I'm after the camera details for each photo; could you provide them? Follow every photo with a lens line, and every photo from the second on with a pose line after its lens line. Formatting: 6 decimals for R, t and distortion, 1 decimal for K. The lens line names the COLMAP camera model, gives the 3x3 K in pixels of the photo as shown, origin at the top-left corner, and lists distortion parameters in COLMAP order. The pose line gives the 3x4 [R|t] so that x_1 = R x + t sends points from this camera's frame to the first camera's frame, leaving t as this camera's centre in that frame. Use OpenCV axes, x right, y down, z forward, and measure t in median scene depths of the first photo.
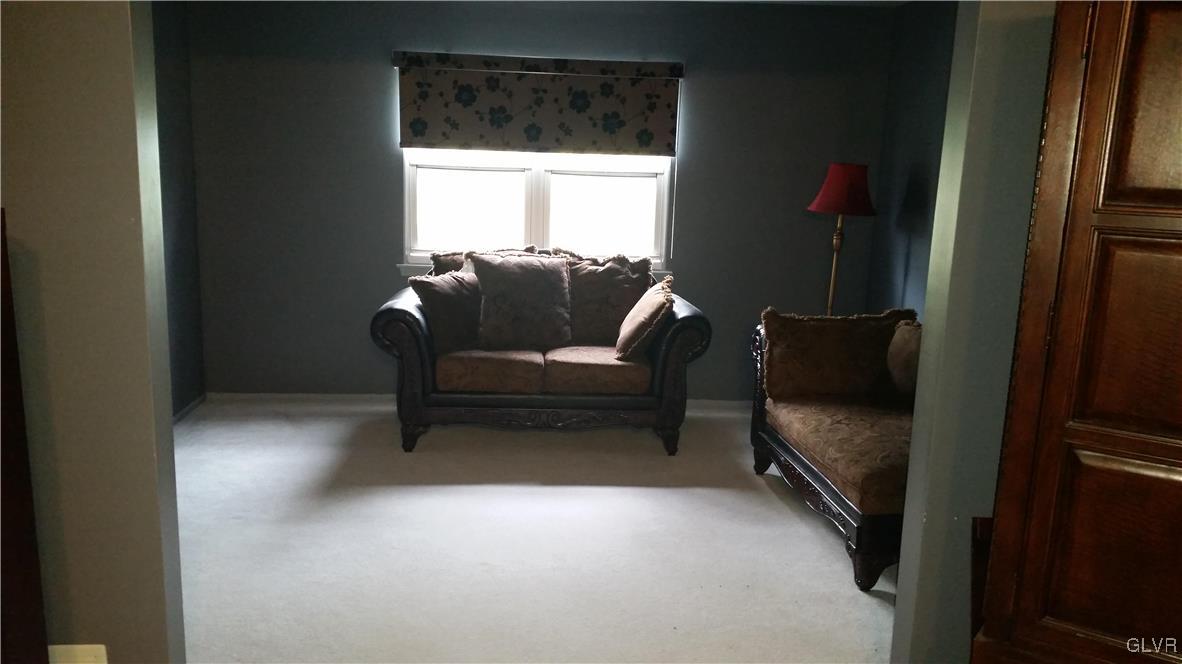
lens RADIAL K [[951.1, 0, 584.2], [0, 951.1, 340.4], [0, 0, 1]] dist [0.126831, -0.292973]
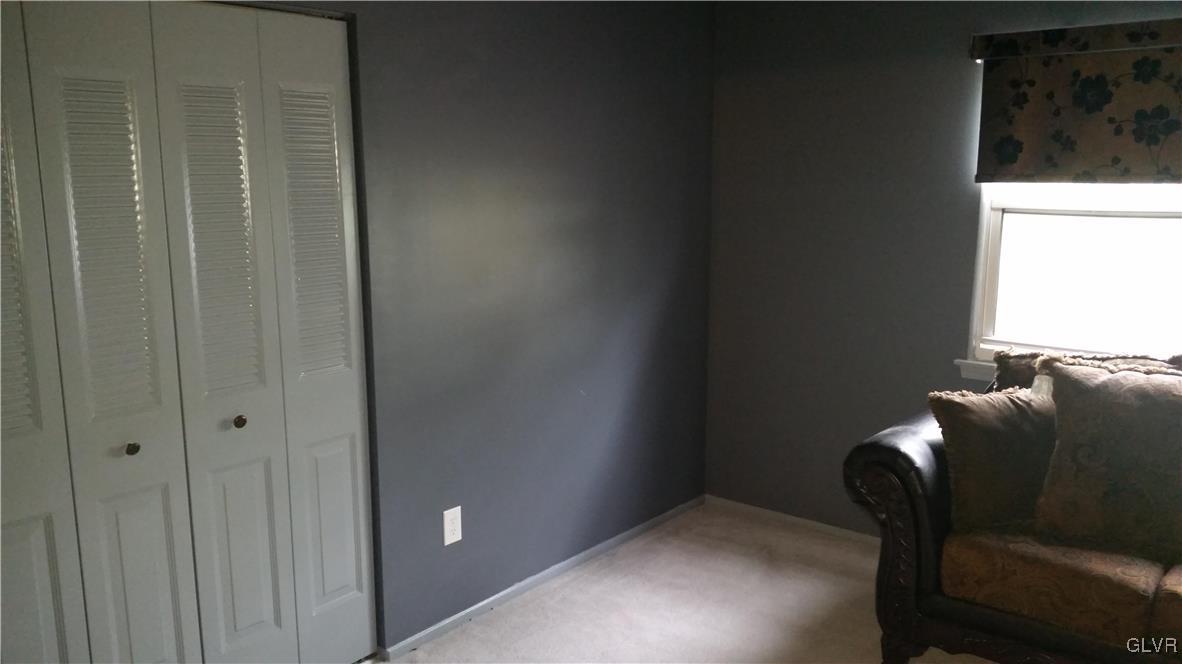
lens RADIAL K [[972.3, 0, 591.0], [0, 972.3, 332.0], [0, 0, 1]] dist [0.033454, -0.002375]
pose [[0.731187, 0.084835, -0.676882, 0.077485], [-0.102415, 0.994643, 0.014030, -0.085007], [0.674446, 0.059064, 0.735958, 0.349715]]
